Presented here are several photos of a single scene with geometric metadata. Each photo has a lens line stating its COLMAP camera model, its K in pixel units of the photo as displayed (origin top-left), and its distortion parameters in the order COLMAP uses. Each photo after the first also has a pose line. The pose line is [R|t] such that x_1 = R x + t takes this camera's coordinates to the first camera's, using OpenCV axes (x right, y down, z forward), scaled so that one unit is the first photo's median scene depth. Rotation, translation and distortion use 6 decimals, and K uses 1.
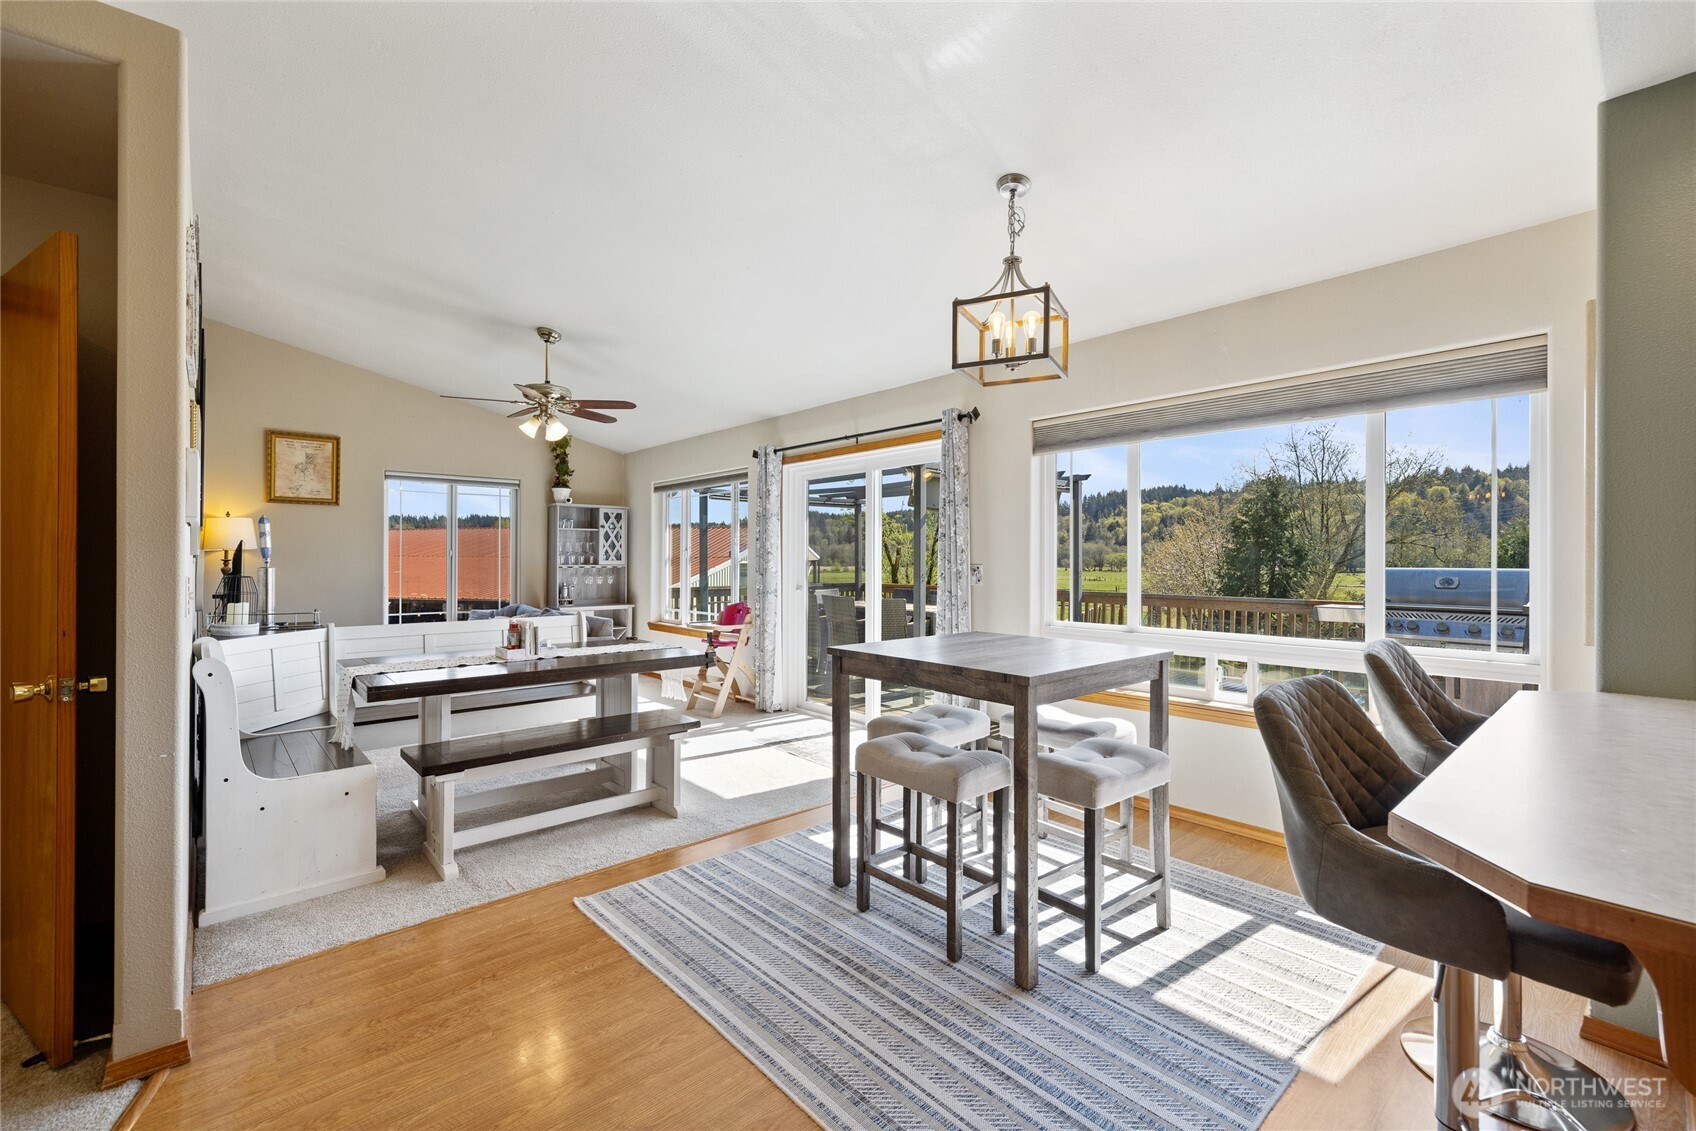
lens RADIAL K [[721.2, 0, 840.7], [0, 721.2, 562.6], [0, 0, 1]] dist [0.004046, 0.000165]
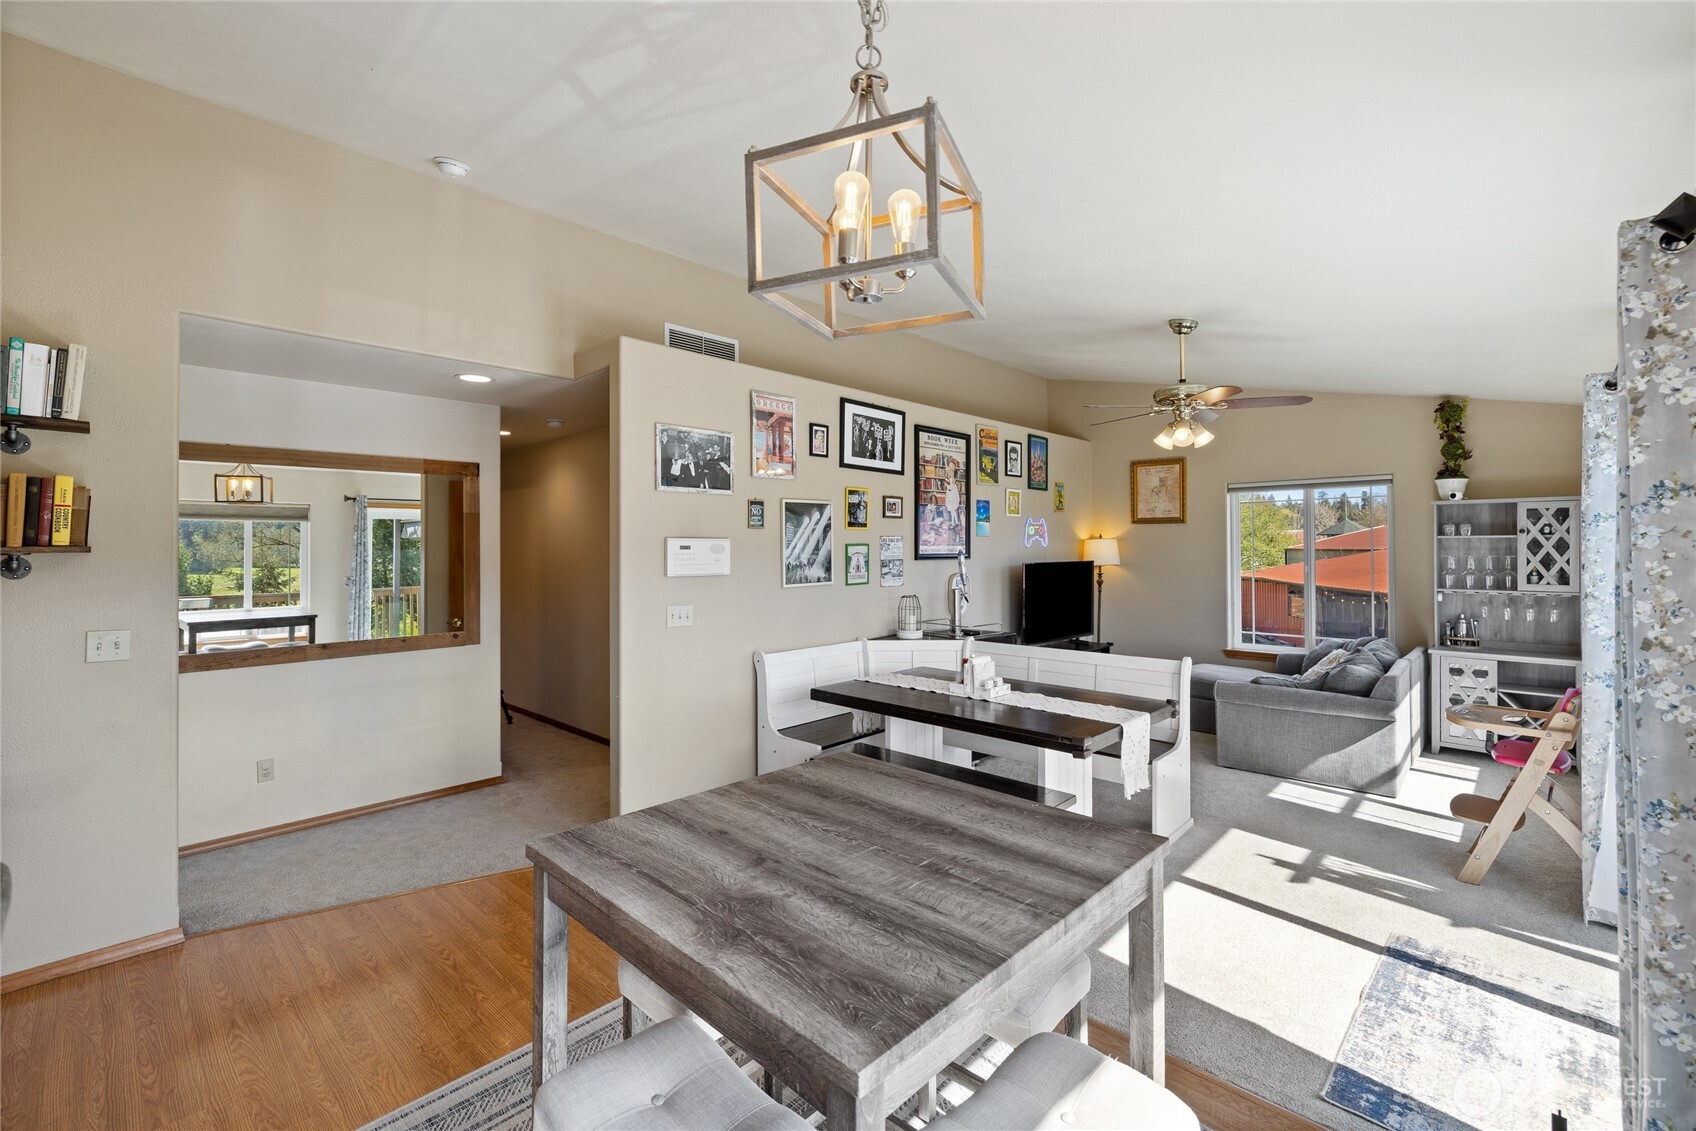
lens RADIAL K [[721.2, 0, 845.9], [0, 721.2, 540.2], [0, 0, 1]] dist [0.004046, 0.000165]
pose [[0.097272, -0.008929, -0.995218, 0.308820], [0.003205, 0.999957, -0.008658, -0.047430], [0.995253, -0.002348, 0.097296, 0.417632]]
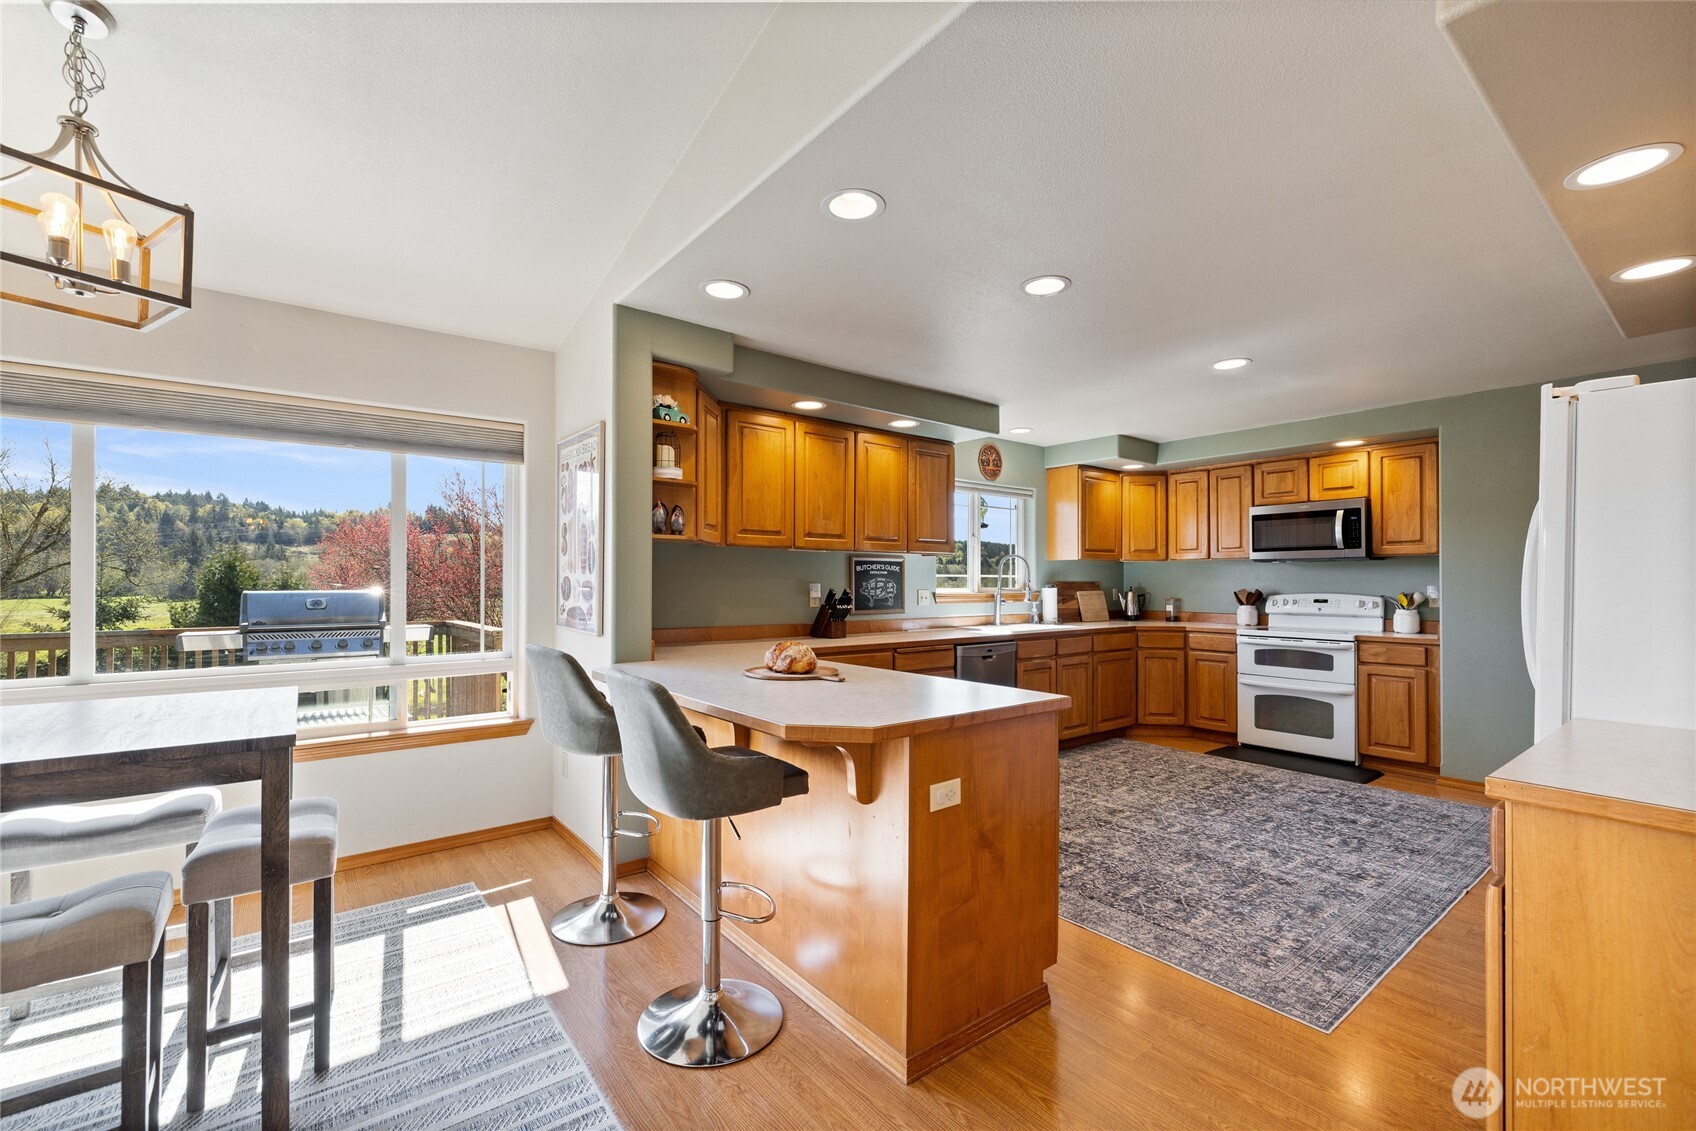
lens RADIAL K [[721.2, 0, 823.9], [0, 721.2, 576.0], [0, 0, 1]] dist [0.004046, 0.000165]
pose [[0.062987, 0.007995, 0.997982, -0.160411], [0.006472, 0.999944, -0.008419, -0.000379], [-0.997993, 0.006989, 0.062932, 0.124175]]
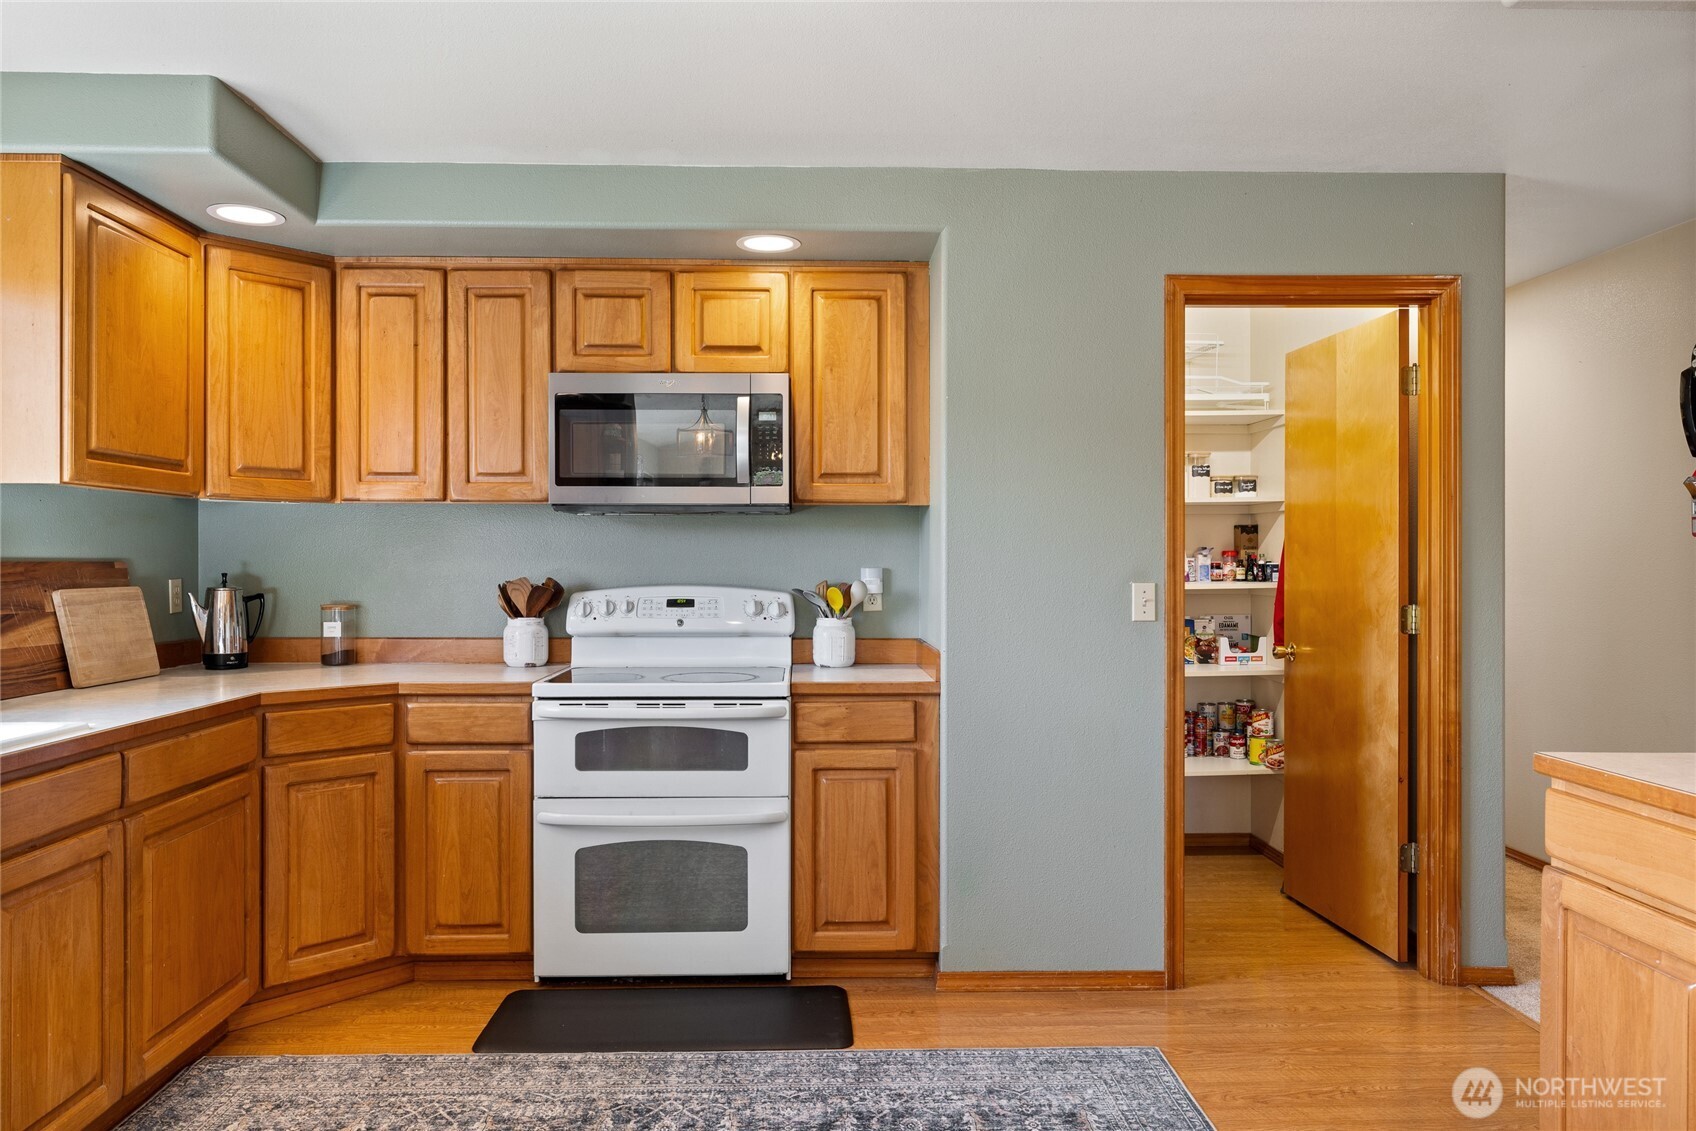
lens RADIAL K [[1153.2, 0, 844.9], [0, 1153.2, 563.1], [0, 0, 1]] dist [-0.004213, -0.000484]
pose [[-0.778159, -0.001507, 0.628066, 0.302703], [0.003485, 0.999971, 0.006716, 0.001024], [-0.628058, 0.007415, -0.778131, 0.003297]]
